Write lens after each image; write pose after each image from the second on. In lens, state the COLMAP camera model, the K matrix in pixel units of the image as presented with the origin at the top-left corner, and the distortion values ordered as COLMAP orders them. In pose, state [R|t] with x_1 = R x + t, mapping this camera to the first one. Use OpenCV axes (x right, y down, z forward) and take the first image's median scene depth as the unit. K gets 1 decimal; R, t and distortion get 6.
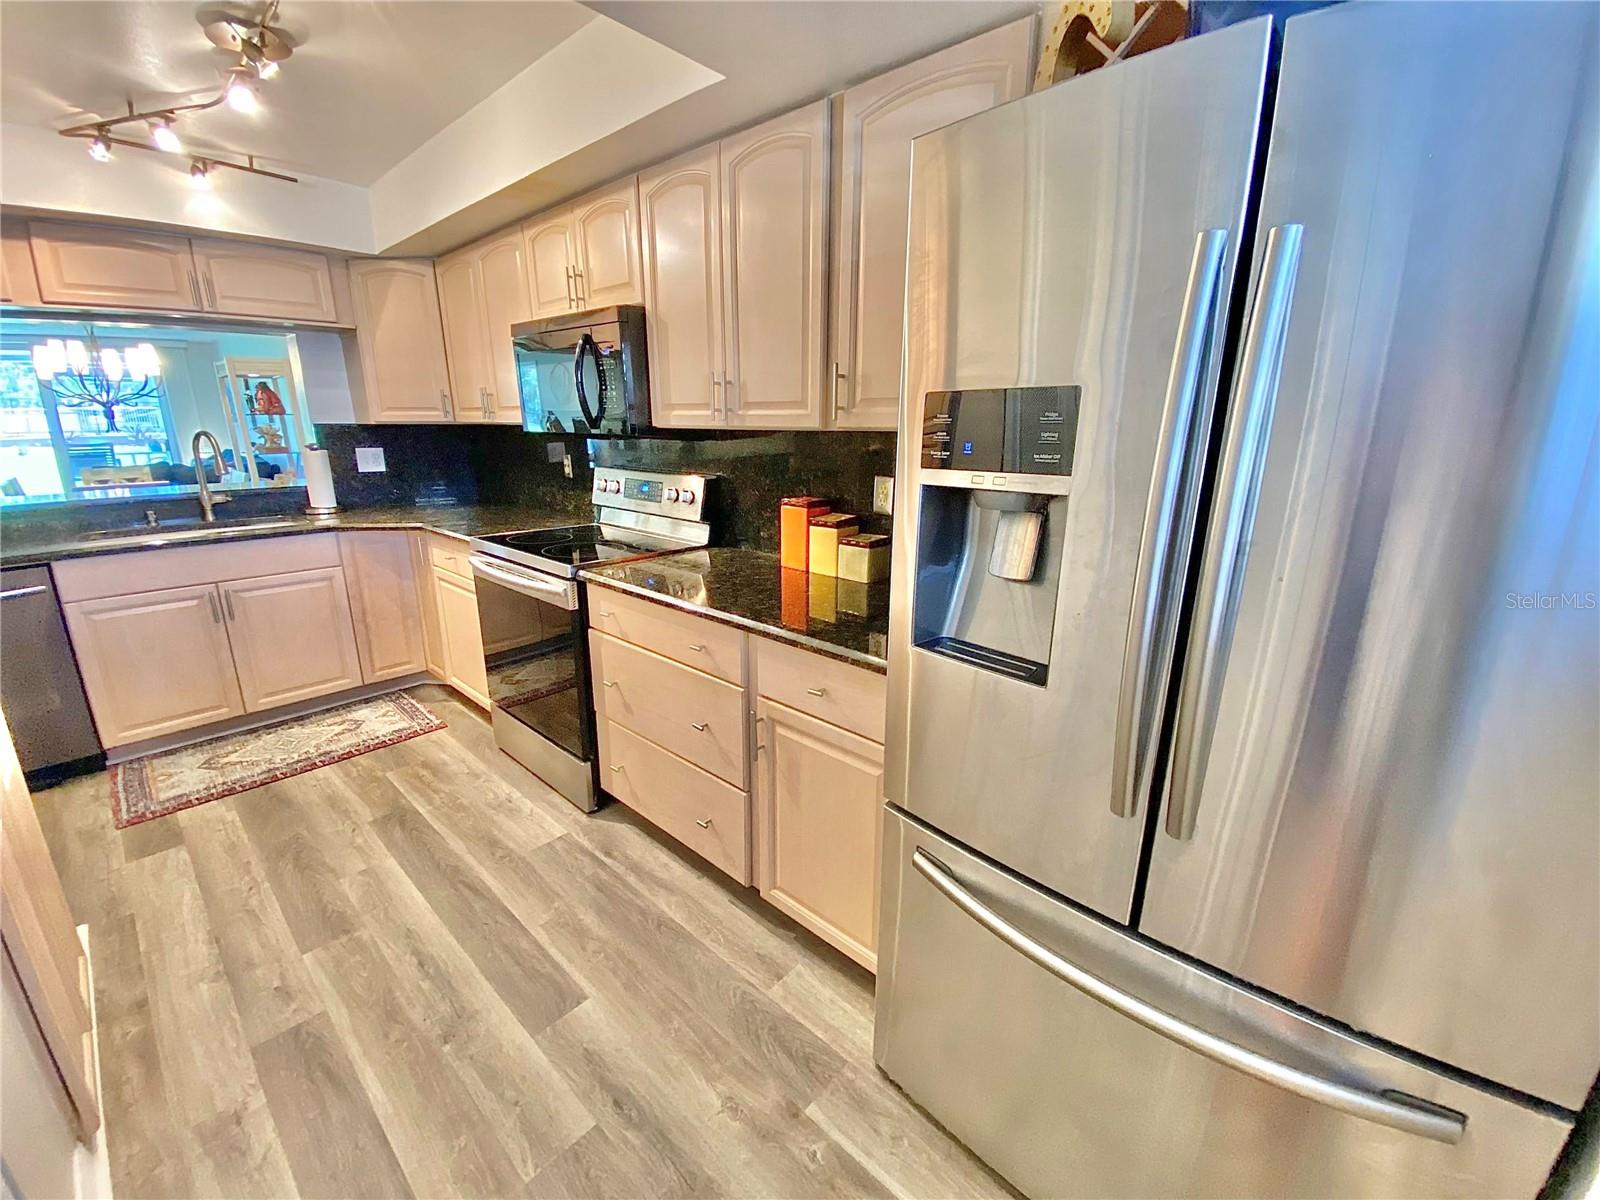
lens RADIAL K [[643.9, 0, 800.0], [0, 643.9, 600.0], [0, 0, 1]] dist [0.019280, -0.021190]
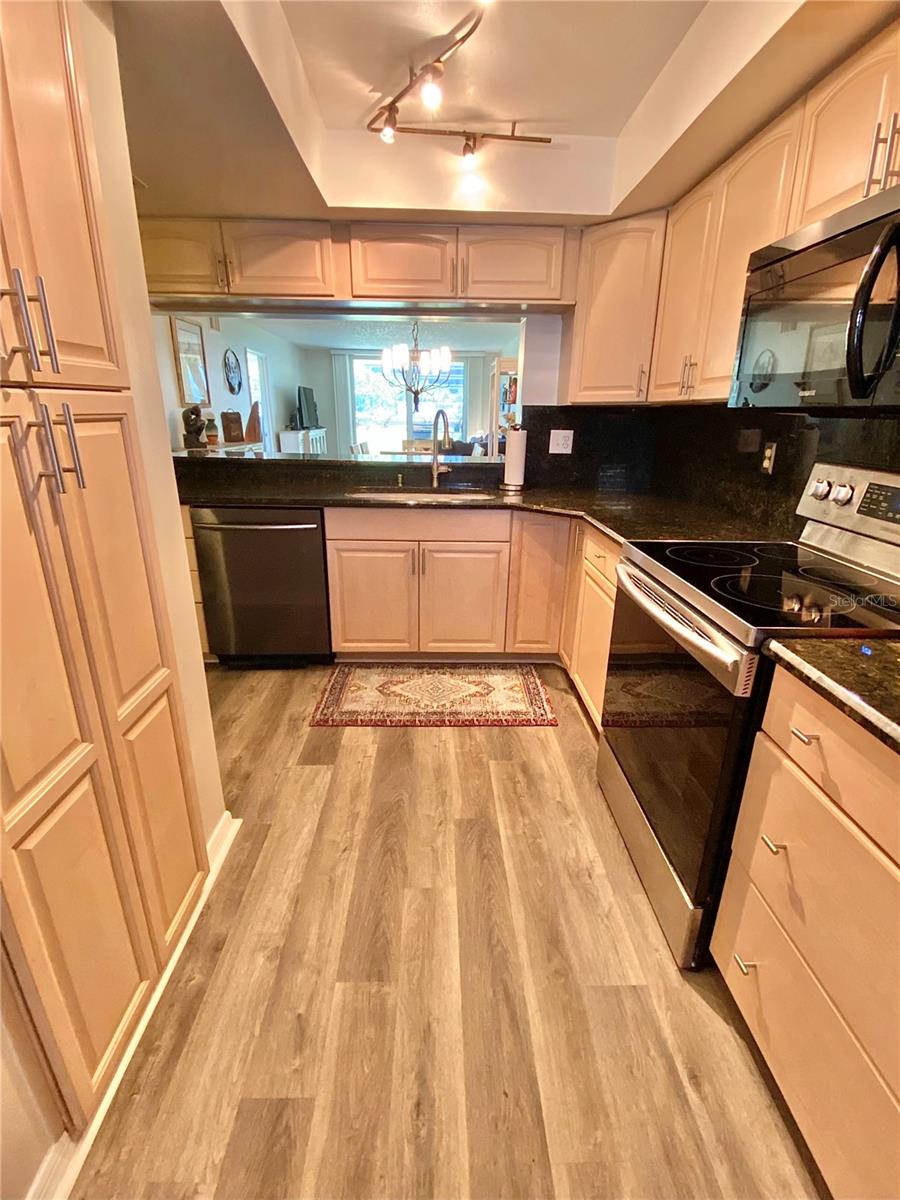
lens RADIAL K [[545.0, 0, 450.0], [0, 545.0, 600.0], [0, 0, 1]] dist [0.047650, -0.038879]
pose [[0.690297, 0.238328, -0.683147, -0.156025], [-0.199877, 0.970263, 0.136525, -0.068634], [0.695370, 0.042302, 0.717406, 0.321343]]
